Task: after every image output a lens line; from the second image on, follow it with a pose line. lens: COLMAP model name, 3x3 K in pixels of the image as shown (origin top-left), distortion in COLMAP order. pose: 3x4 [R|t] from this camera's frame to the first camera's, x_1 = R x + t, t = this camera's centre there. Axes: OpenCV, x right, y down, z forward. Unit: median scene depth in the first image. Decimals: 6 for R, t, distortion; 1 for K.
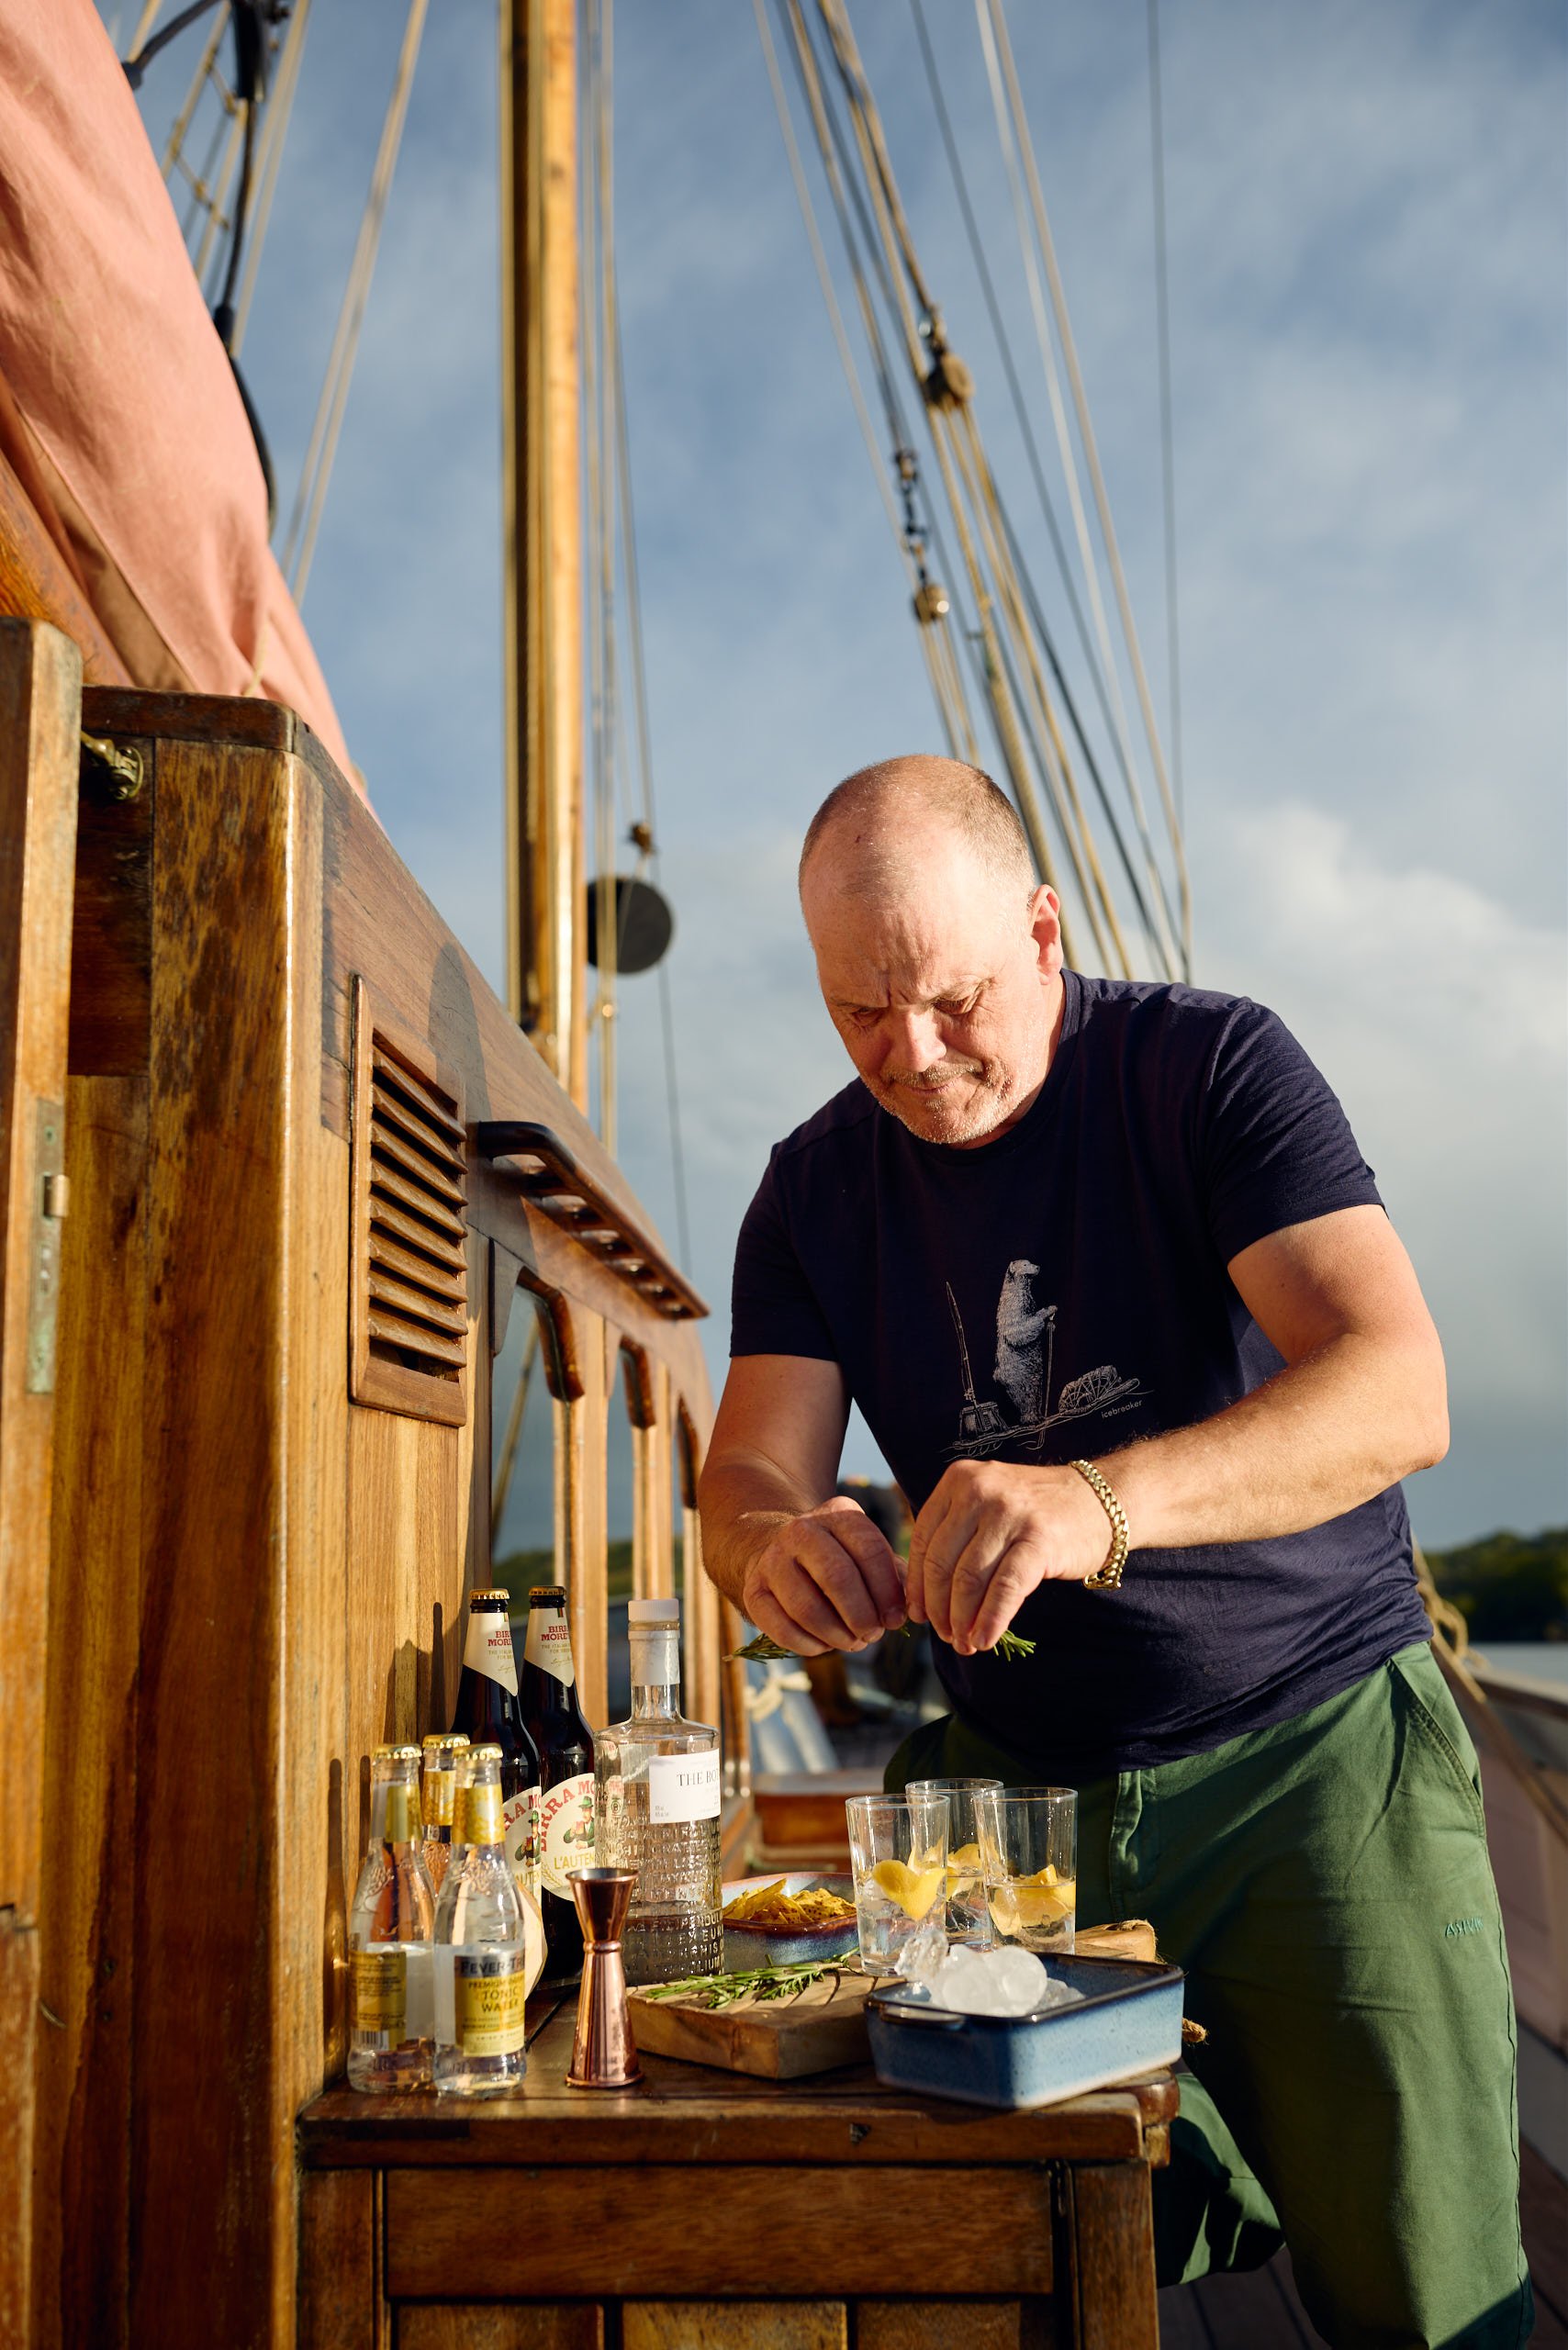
lens RADIAL K [[2126.7, 0, 776.8], [0, 2126.7, 1232.4], [0, 0, 1]] dist [-0.005219, -0.012624]
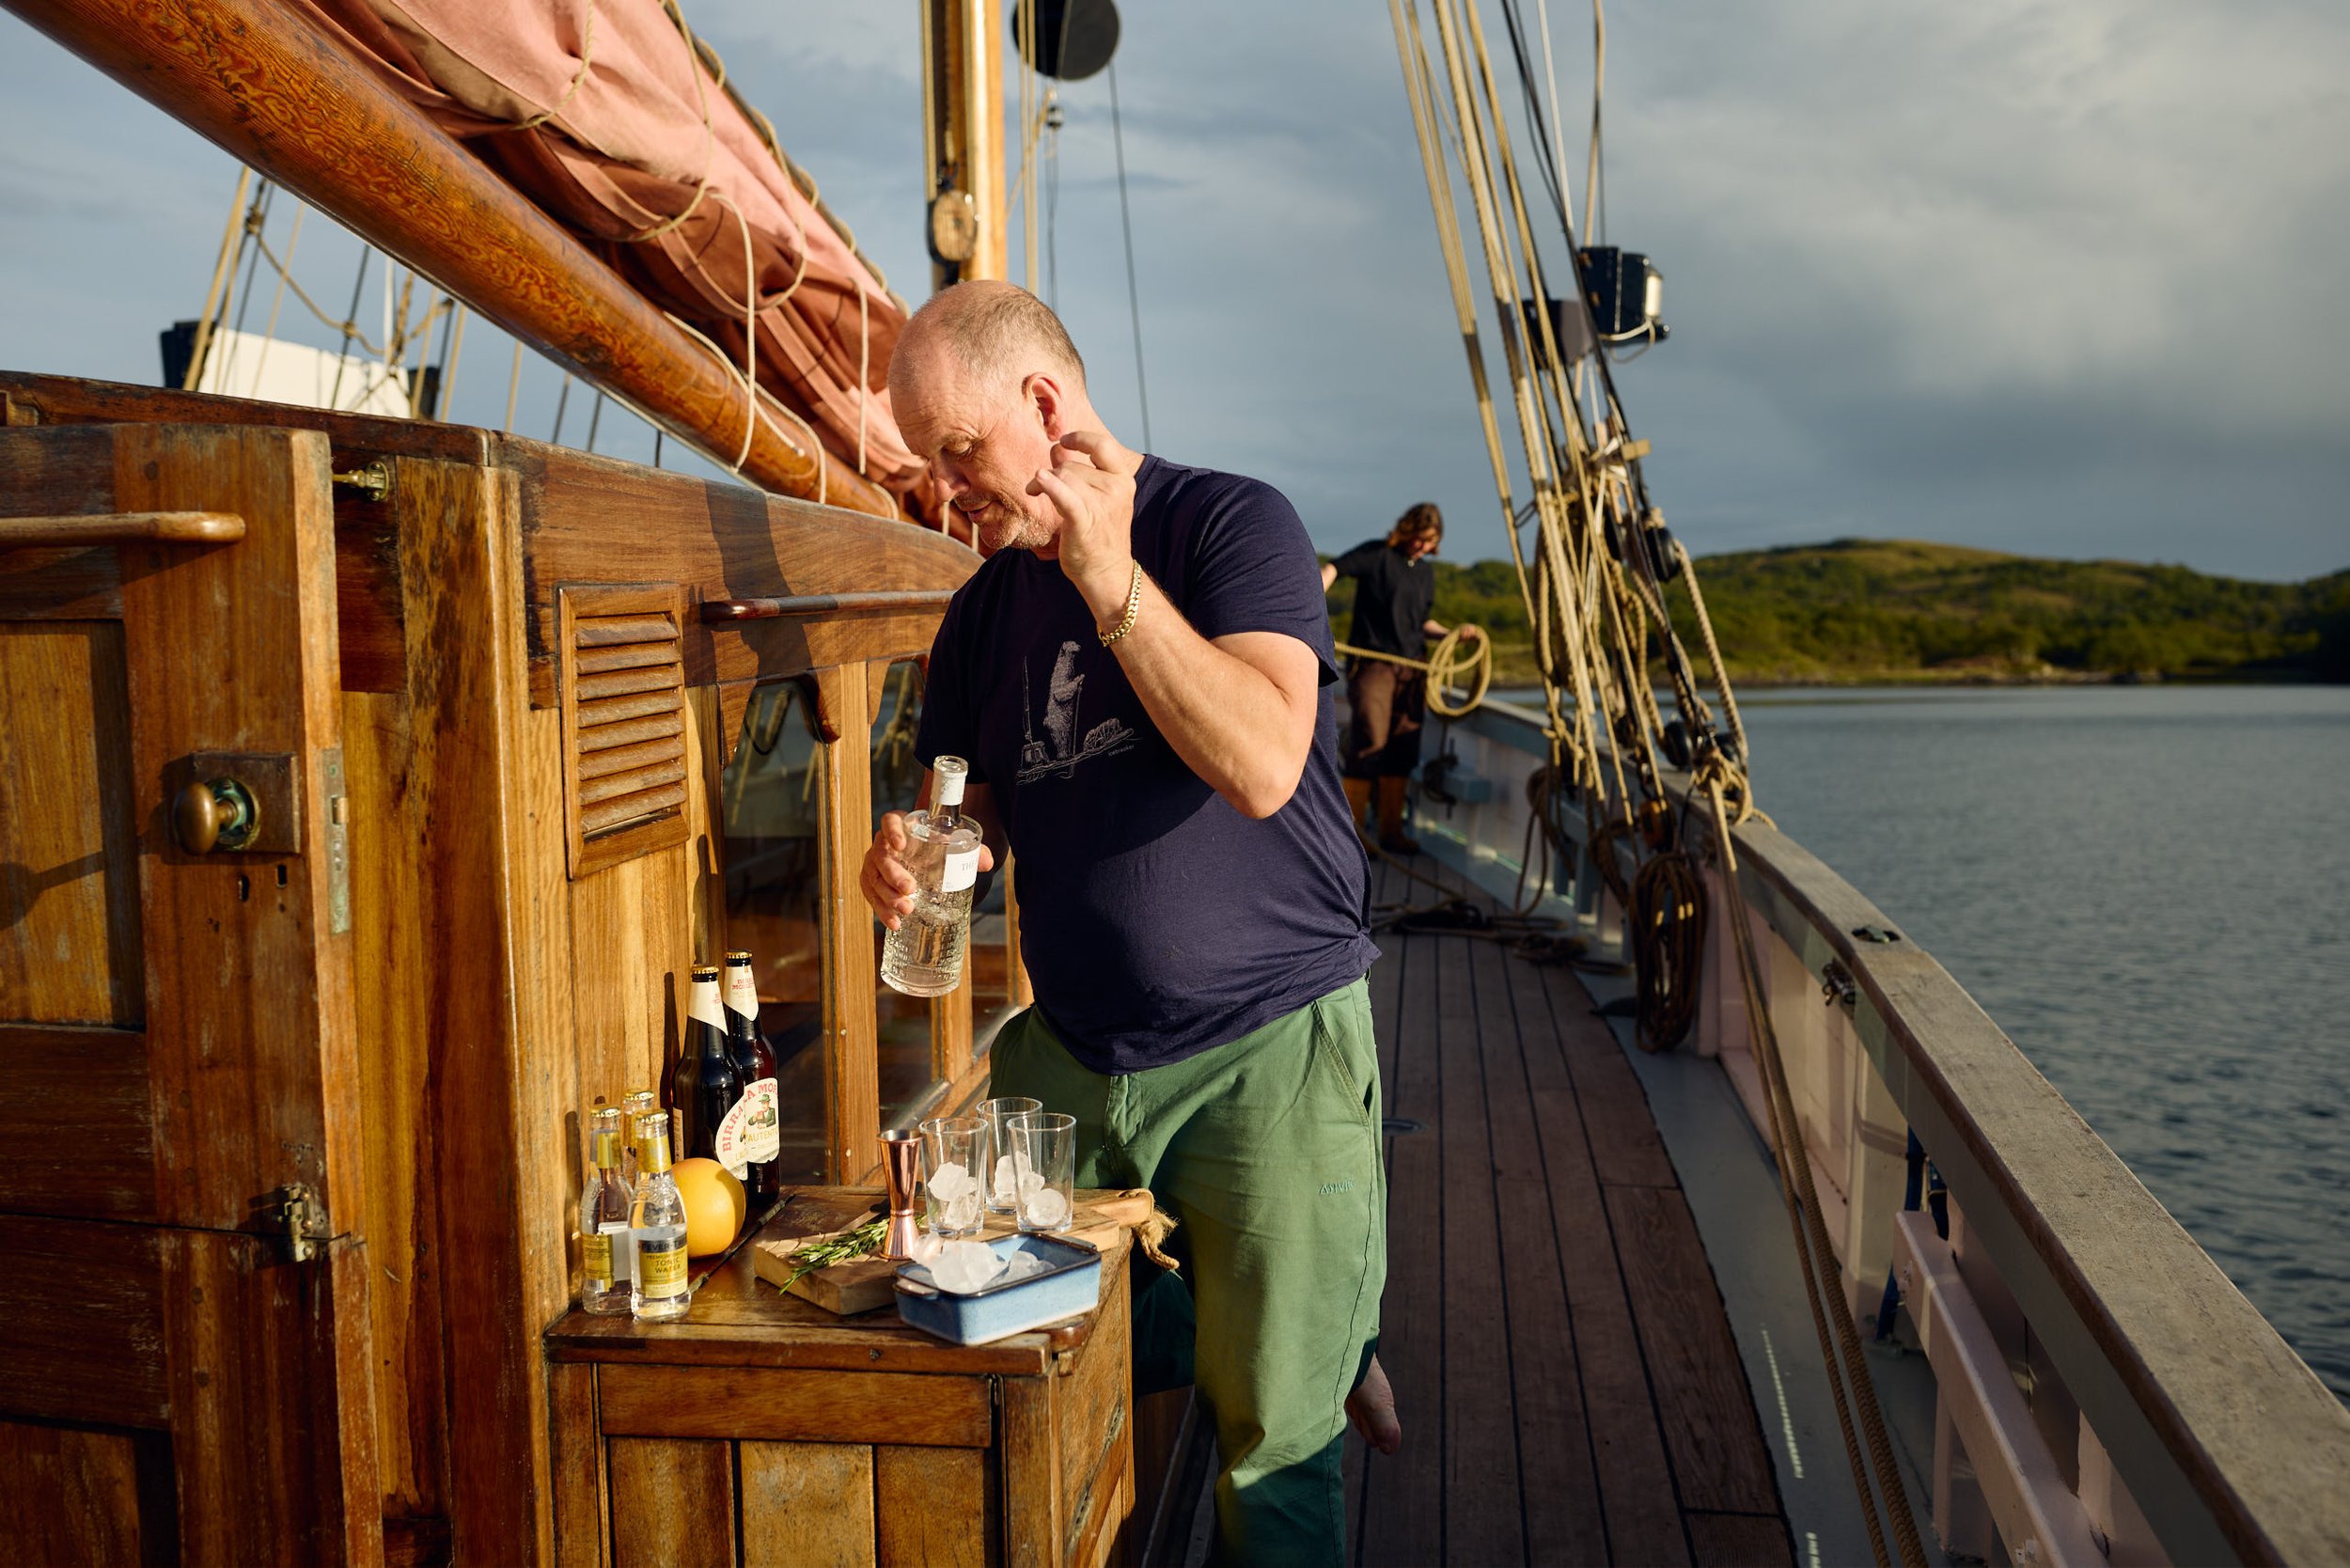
lens RADIAL K [[2126.7, 0, 1175.0], [0, 2126.7, 784.0], [0, 0, 1]] dist [-0.005219, -0.012624]
pose [[0.998245, 0.013144, -0.057739, 0.348363], [0.001501, 0.969125, 0.246565, -0.397681], [0.059197, -0.246218, 0.967405, -0.456853]]
